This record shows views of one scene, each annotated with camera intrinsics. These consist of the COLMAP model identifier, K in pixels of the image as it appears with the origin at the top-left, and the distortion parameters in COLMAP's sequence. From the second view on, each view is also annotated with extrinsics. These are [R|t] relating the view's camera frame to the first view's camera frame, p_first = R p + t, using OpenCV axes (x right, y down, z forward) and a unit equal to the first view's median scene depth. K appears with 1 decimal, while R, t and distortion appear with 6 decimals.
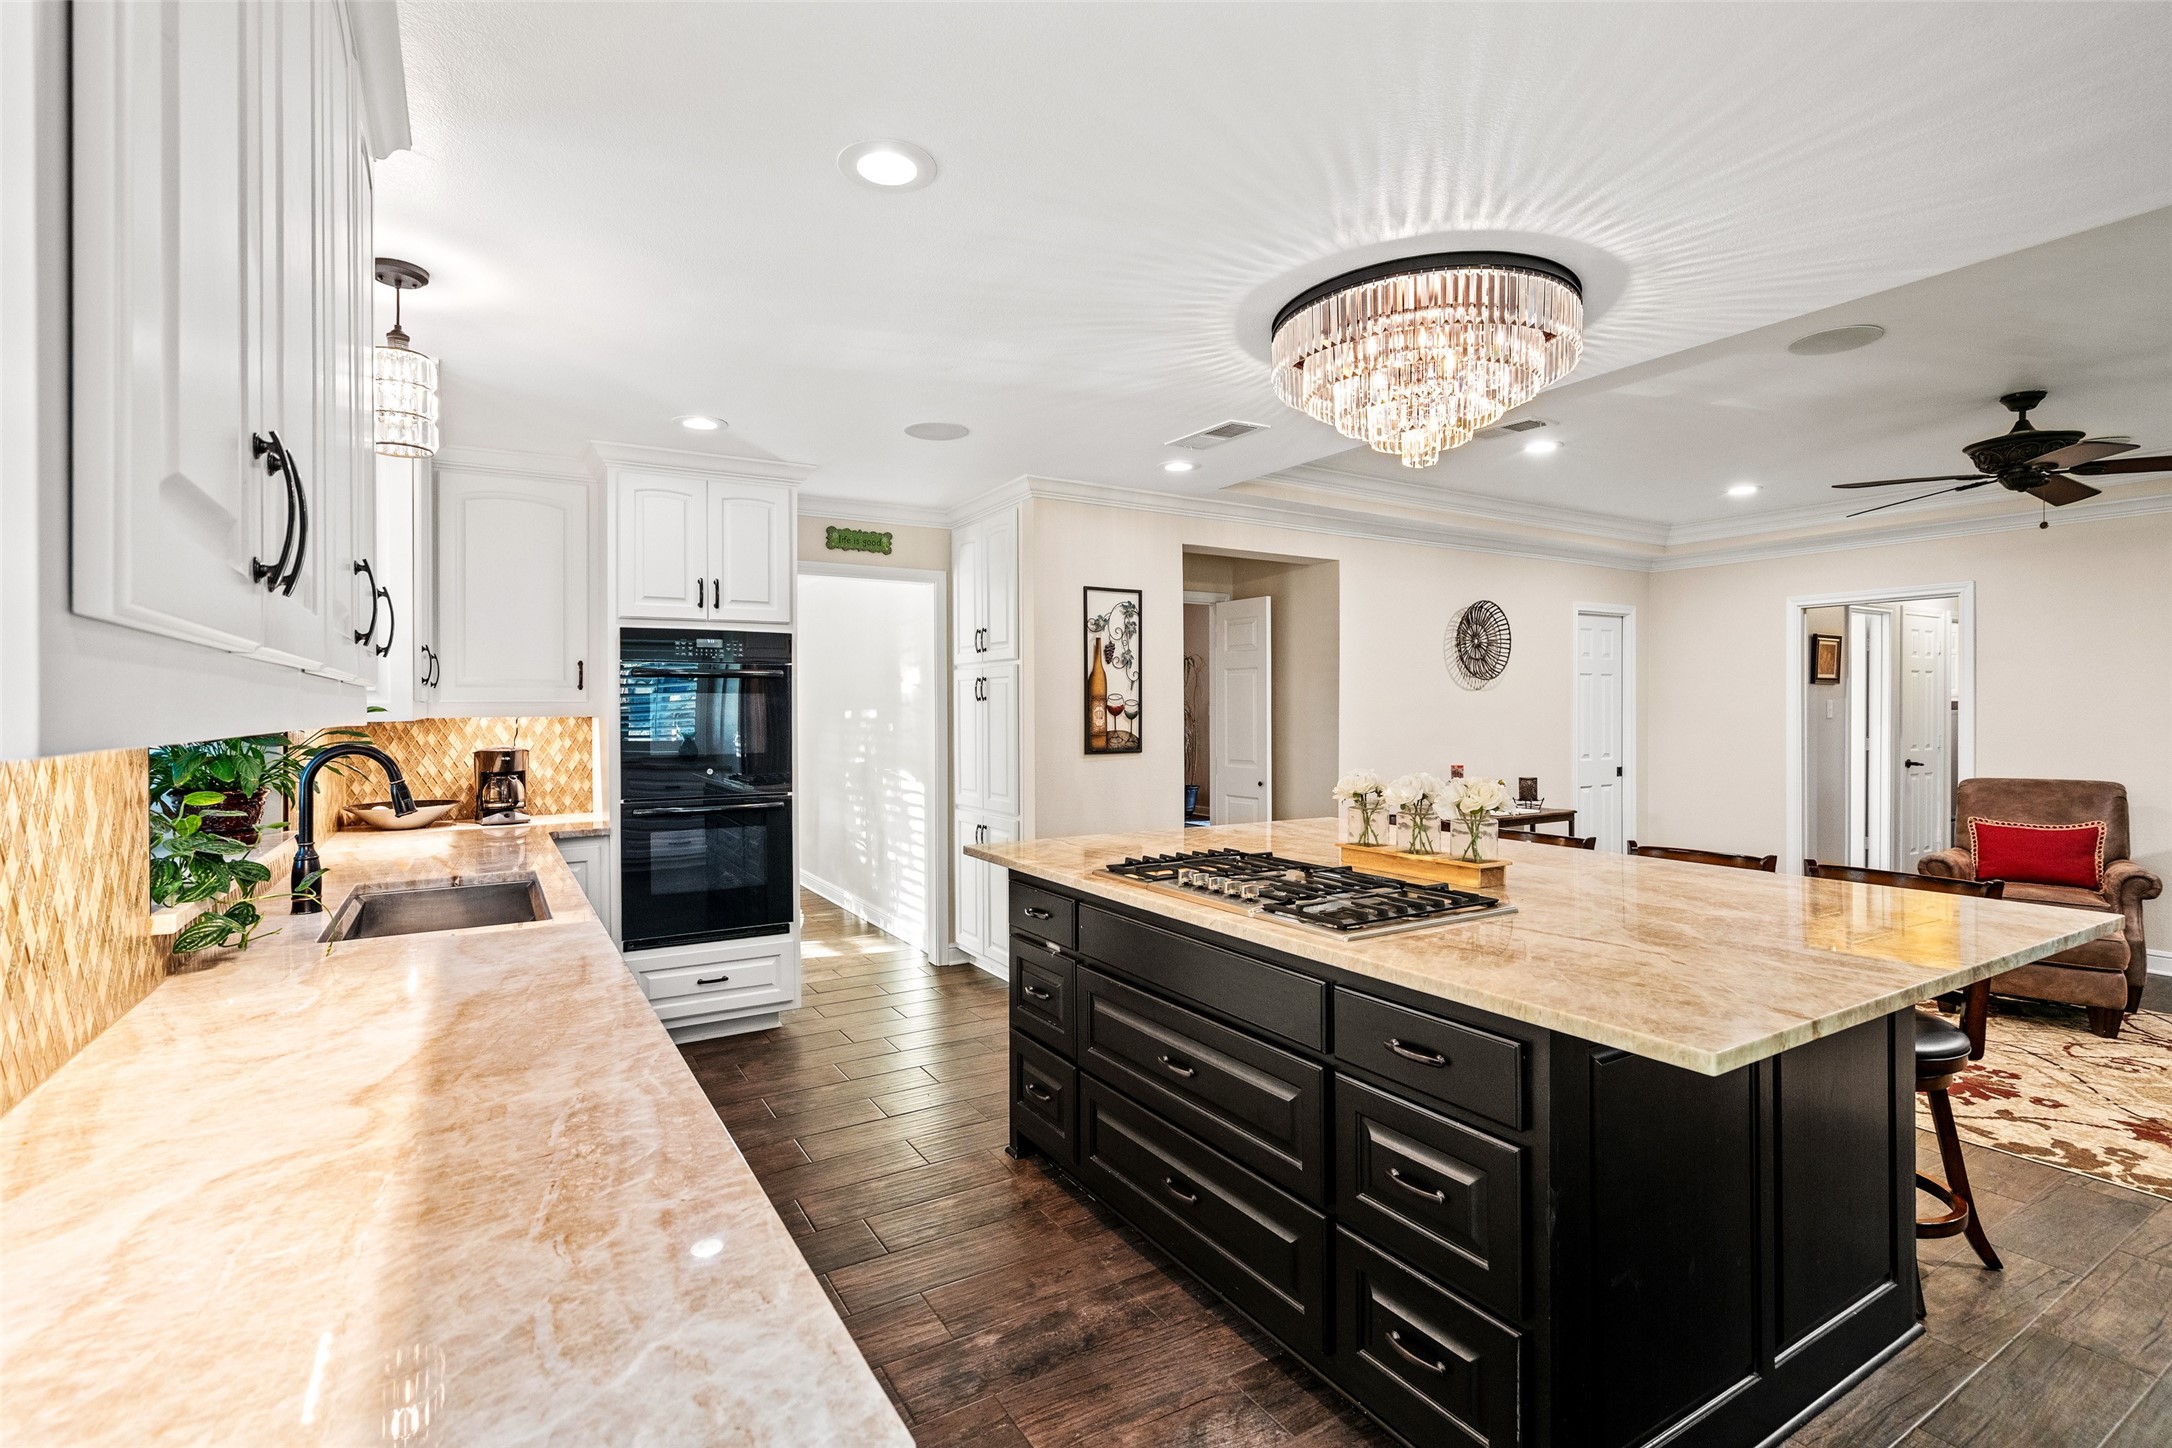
lens RADIAL K [[992.8, 0, 1080.8], [0, 992.8, 712.0], [0, 0, 1]] dist [-0.000844, -0.000123]
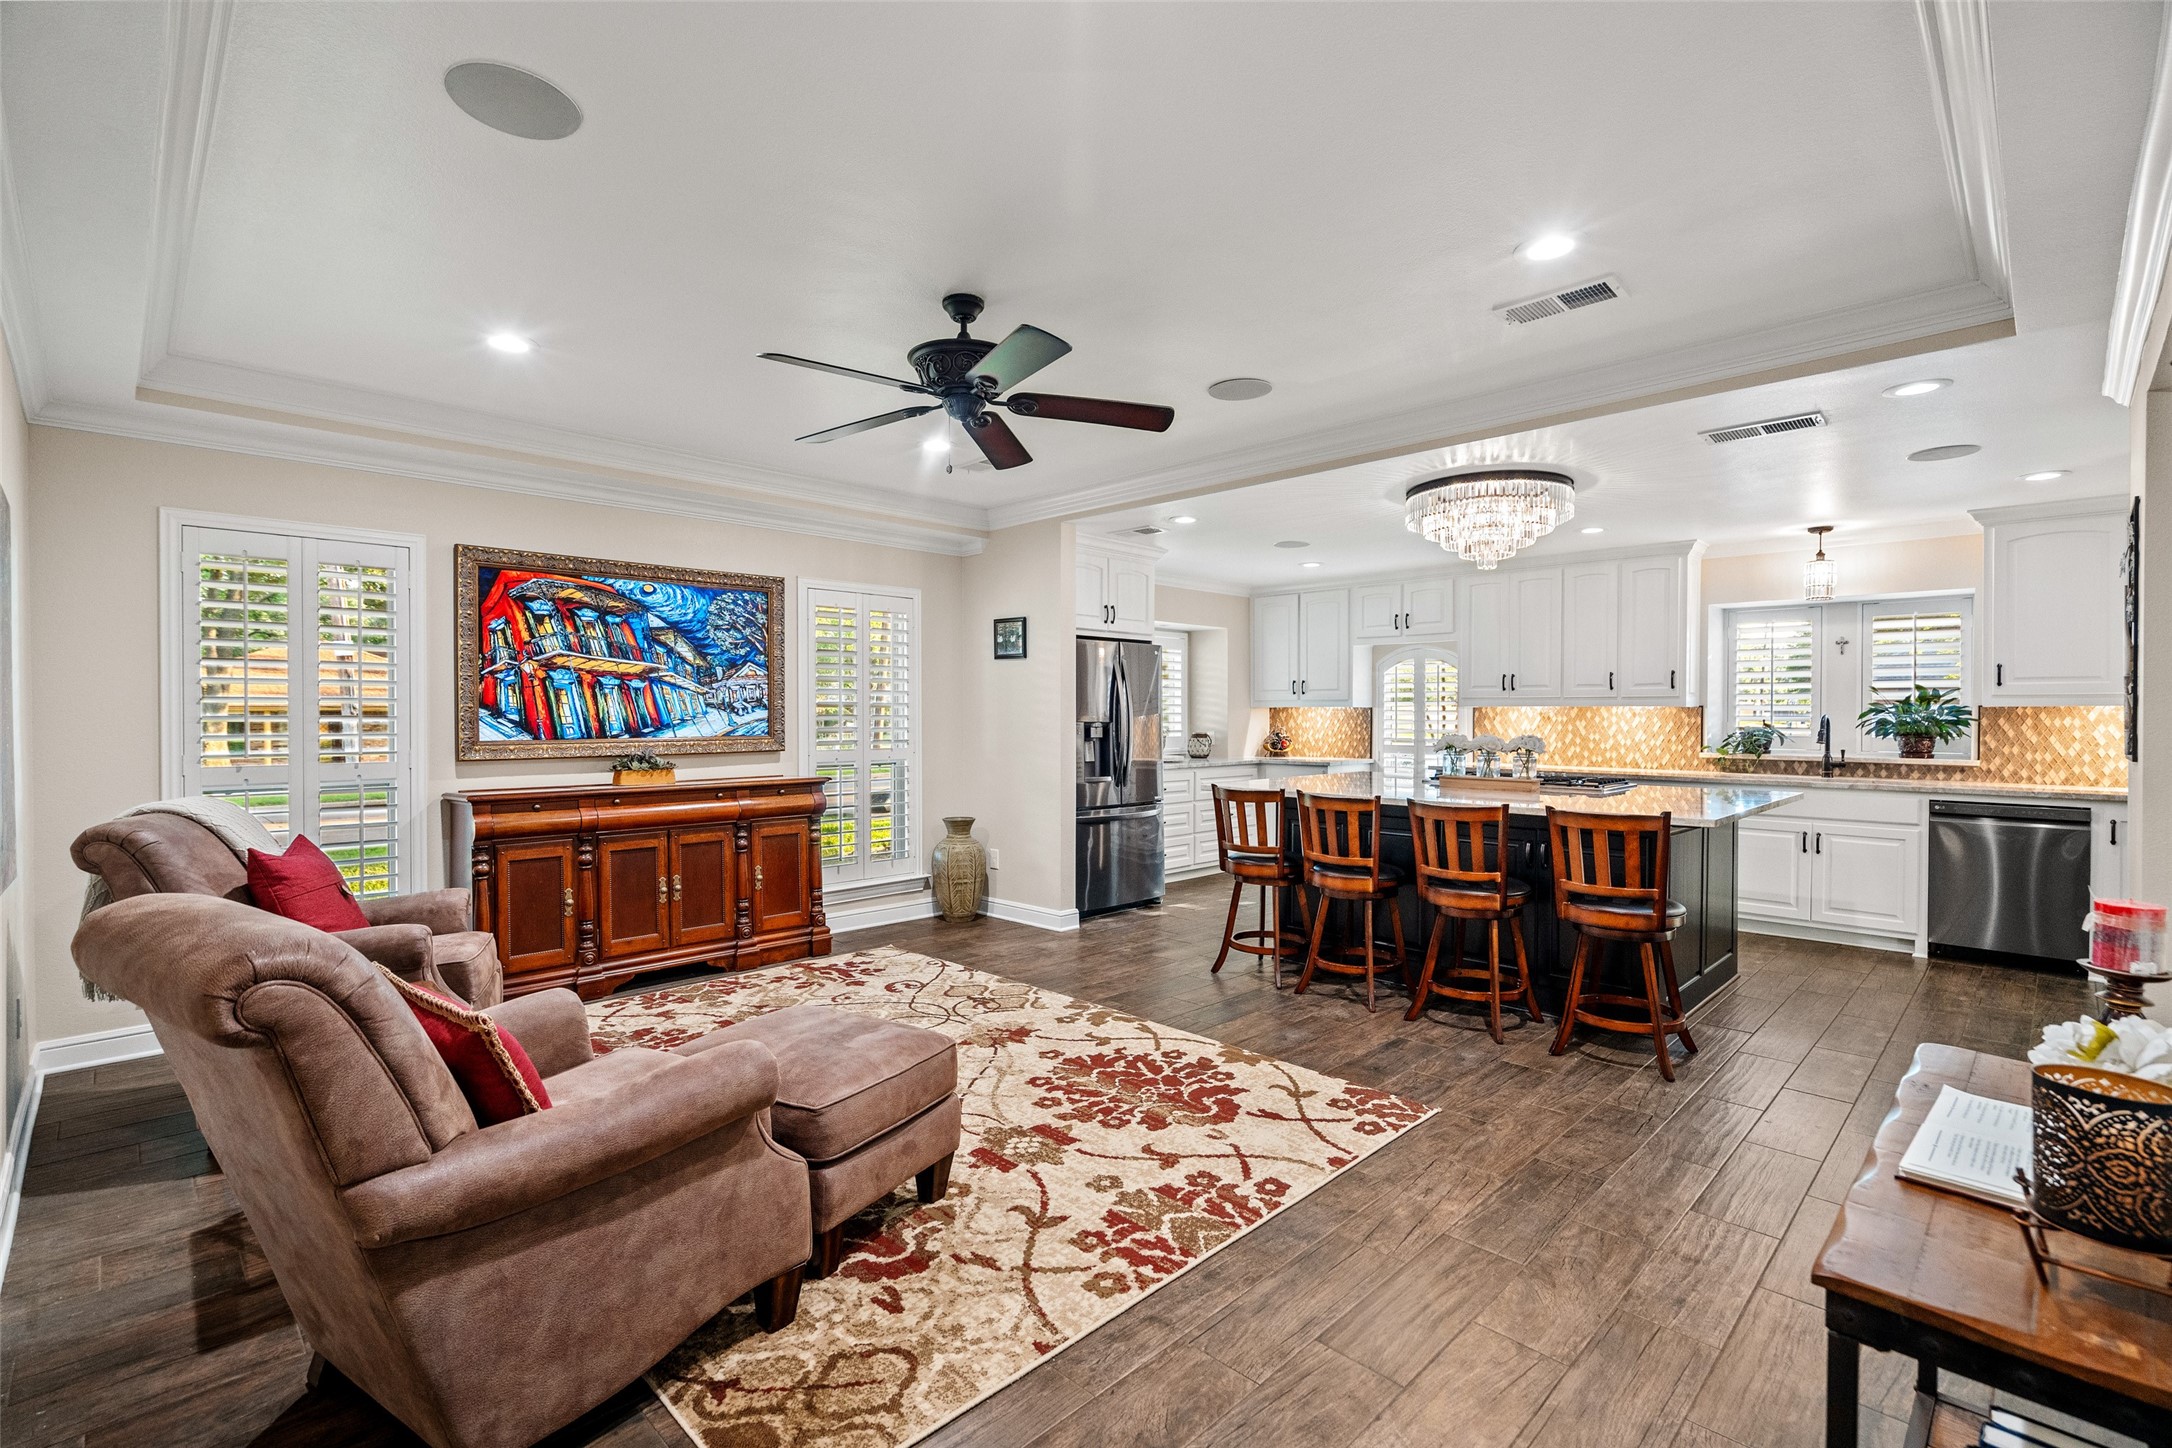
lens RADIAL K [[979.4, 0, 1080.4], [0, 979.4, 721.2], [0, 0, 1]] dist [-0.001595, 0.000260]
pose [[-0.971794, 0.003270, -0.235811, 0.989217], [0.000292, 0.999920, 0.012666, 0.009121], [0.235833, 0.012240, -0.971717, 1.699278]]
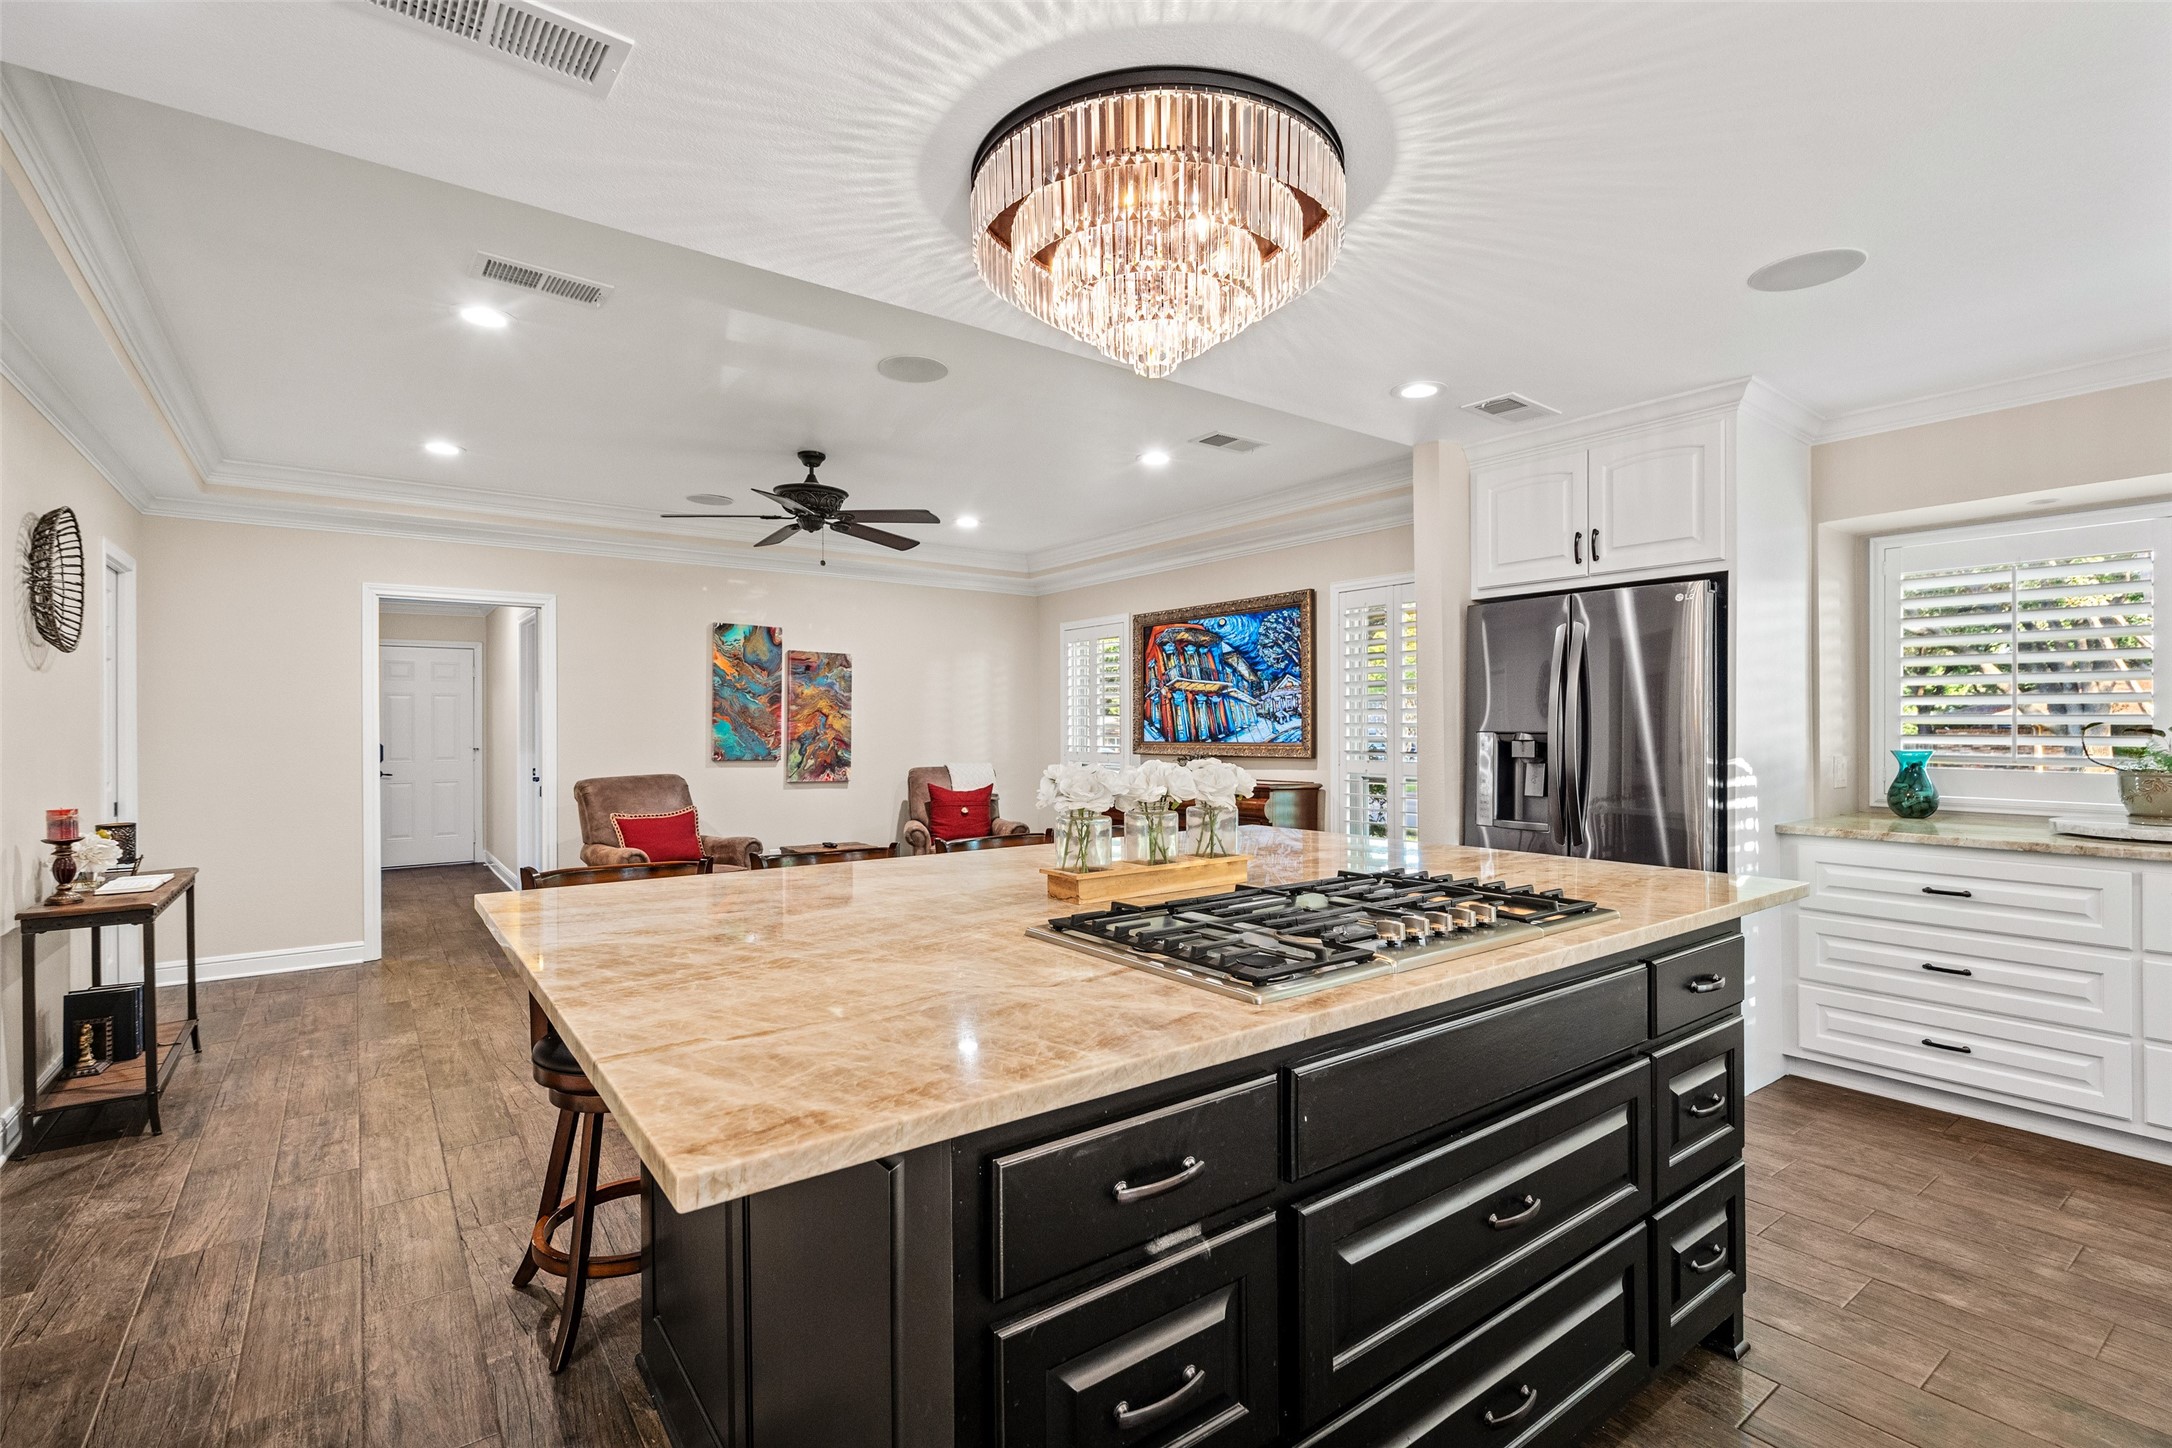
lens RADIAL K [[991.3, 0, 1086.0], [0, 991.3, 724.0], [0, 0, 1]] dist [0.000496, 0.000457]
pose [[-0.092839, 0.006024, 0.995663, -0.285936], [0.008078, 0.999953, -0.005297, 0.023330], [-0.995648, 0.007551, -0.092884, 0.736142]]
